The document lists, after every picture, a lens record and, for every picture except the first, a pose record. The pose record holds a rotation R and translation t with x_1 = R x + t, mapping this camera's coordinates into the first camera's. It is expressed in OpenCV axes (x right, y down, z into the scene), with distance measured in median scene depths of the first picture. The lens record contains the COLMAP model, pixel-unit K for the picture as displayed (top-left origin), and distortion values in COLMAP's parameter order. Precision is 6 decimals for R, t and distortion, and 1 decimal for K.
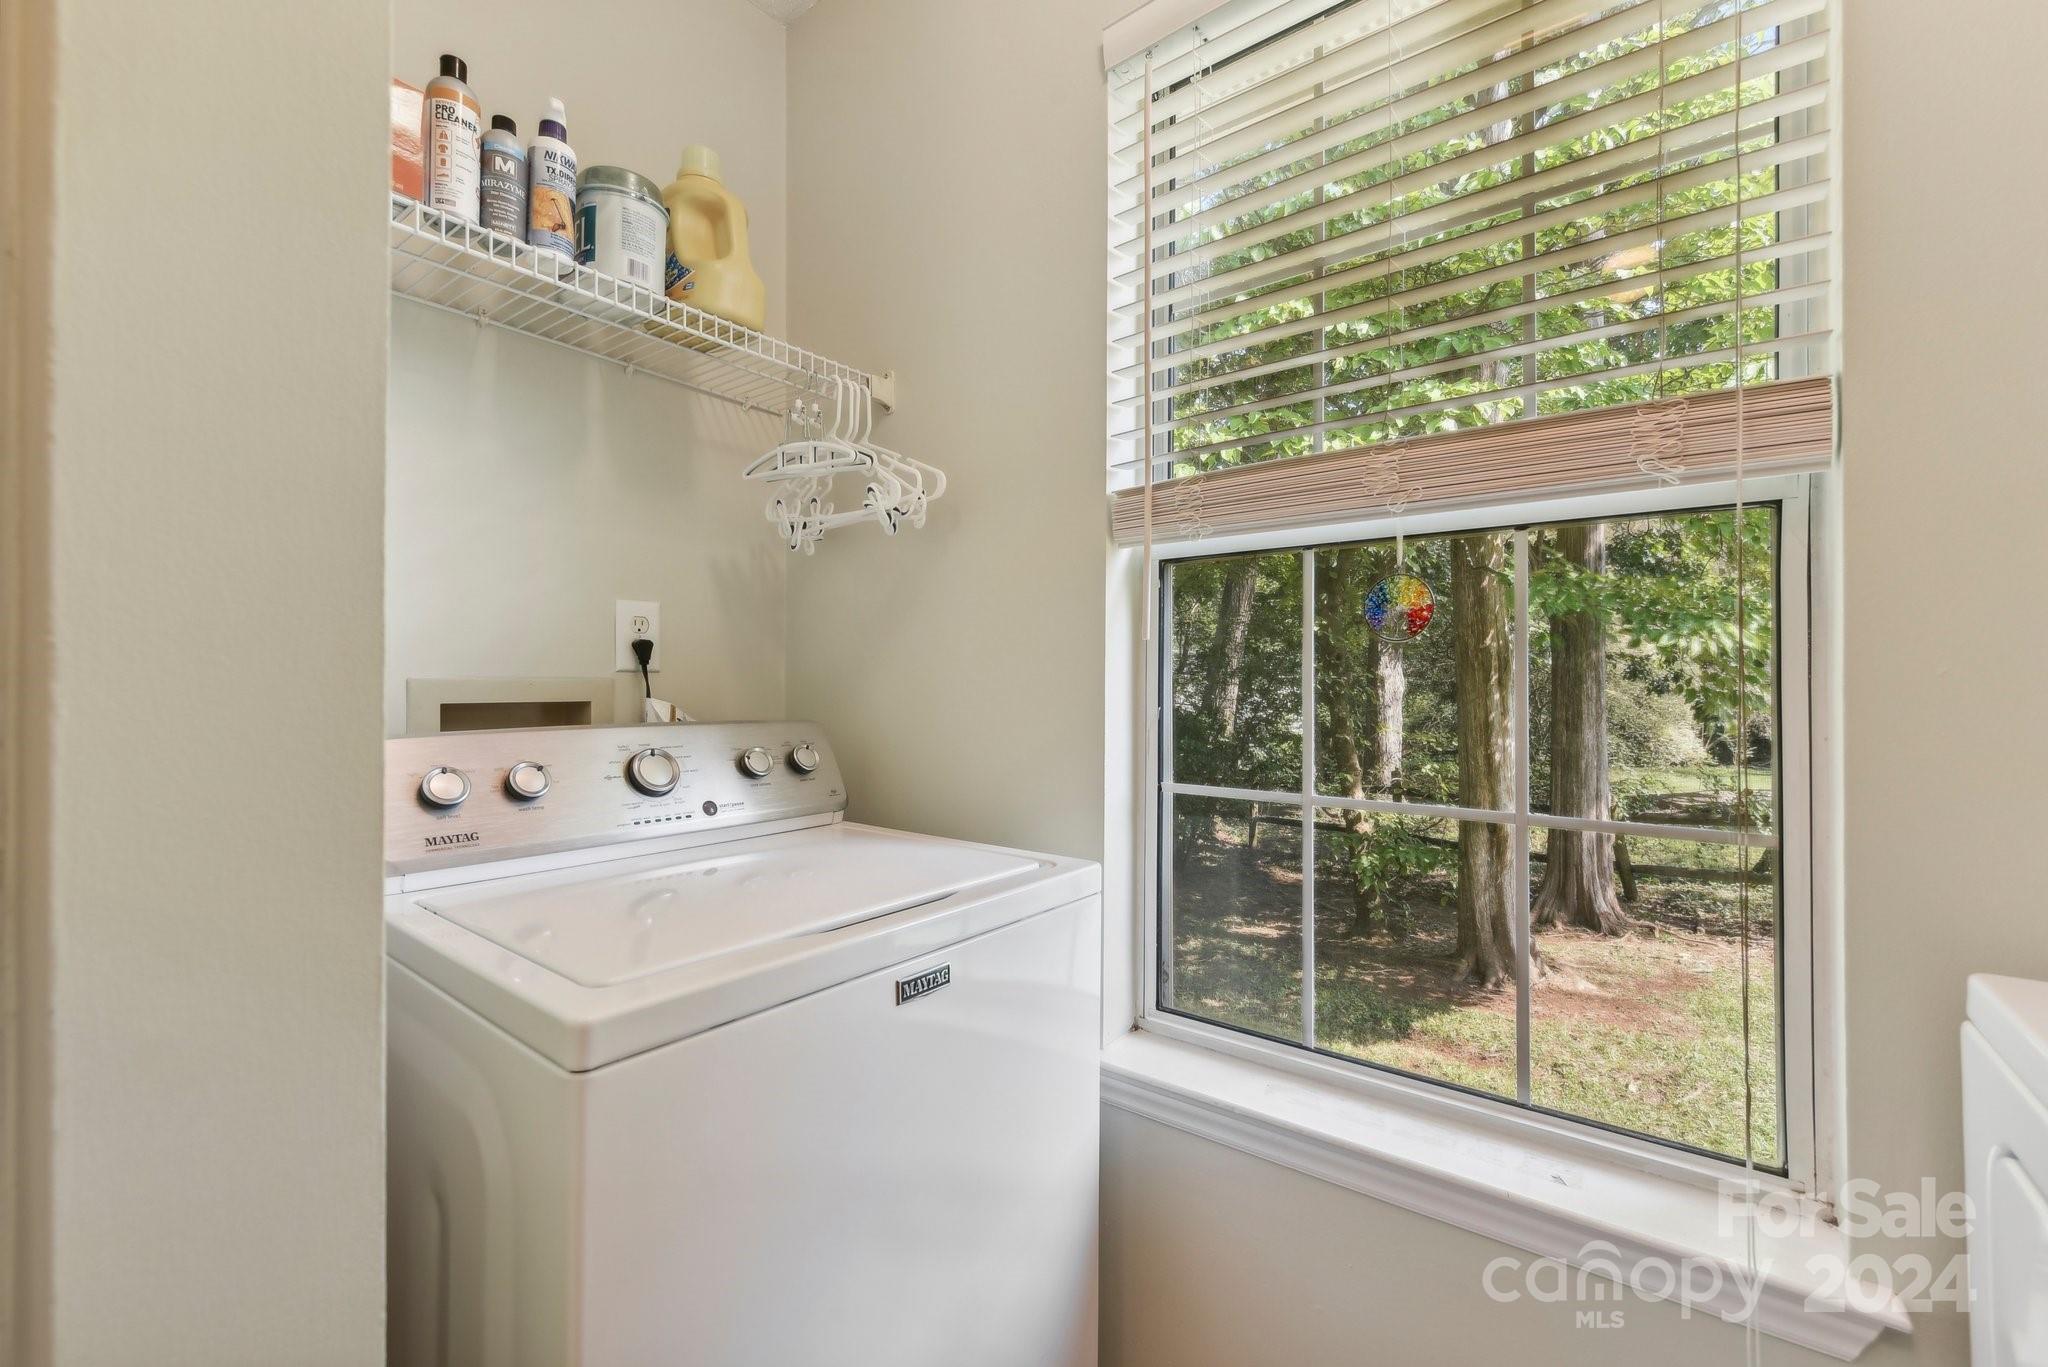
lens RADIAL K [[832.6, 0, 1023.8], [0, 832.6, 673.0], [0, 0, 1]] dist [-0.001003, -0.002271]
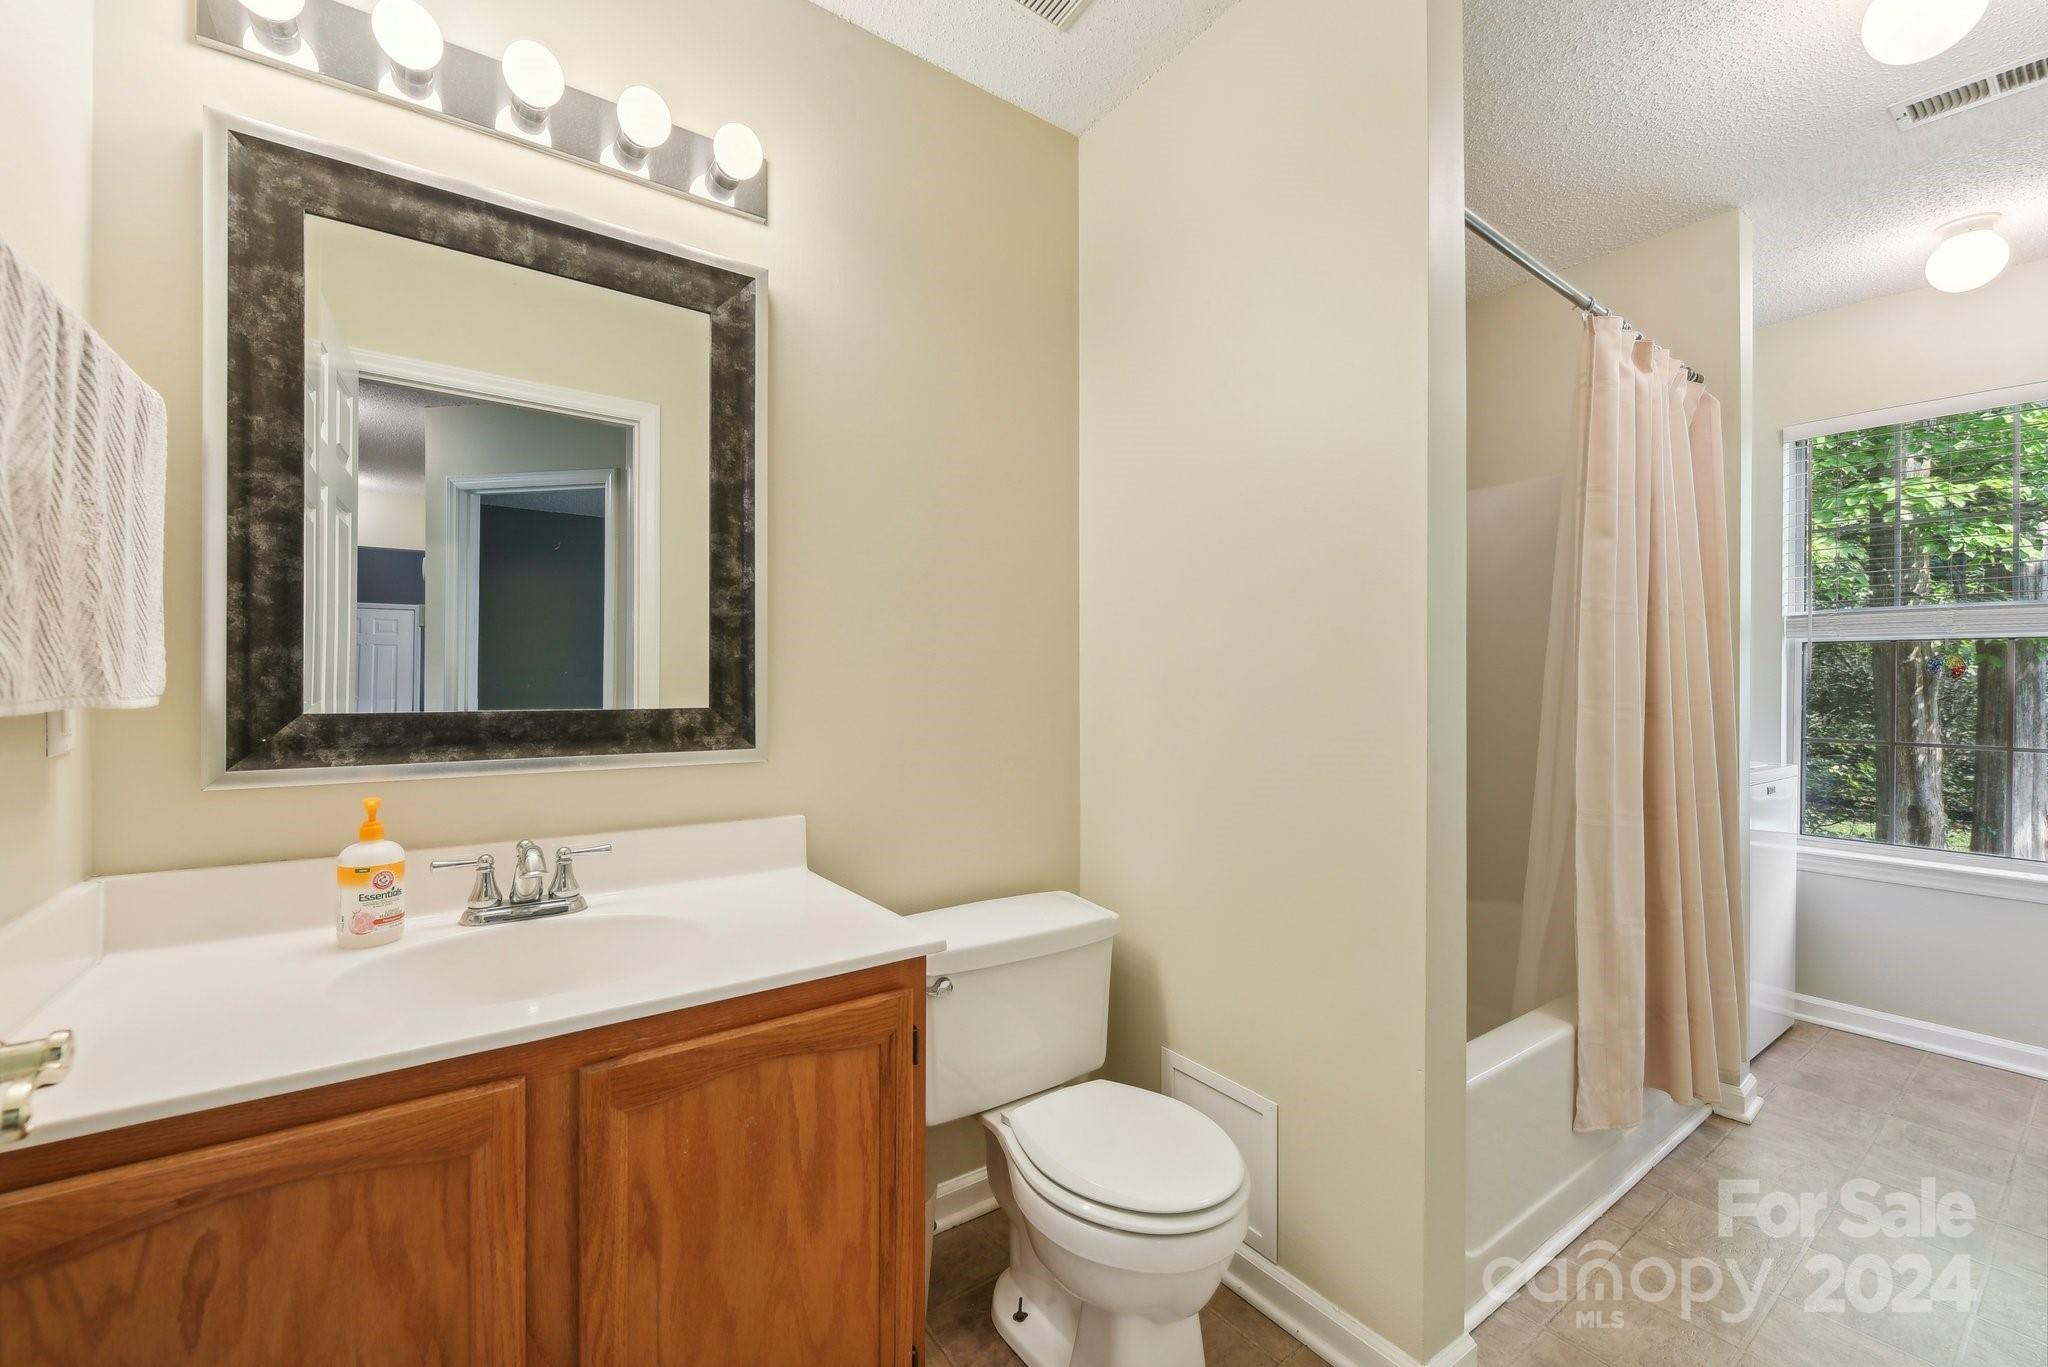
lens RADIAL K [[836.6, 0, 1025.4], [0, 836.6, 680.1], [0, 0, 1]] dist [0.001427, 0.000195]
pose [[0.962906, 0.008597, -0.269699, -0.308400], [-0.006777, 0.999948, 0.007680, -0.007382], [0.269751, -0.005568, 0.962914, -0.443605]]
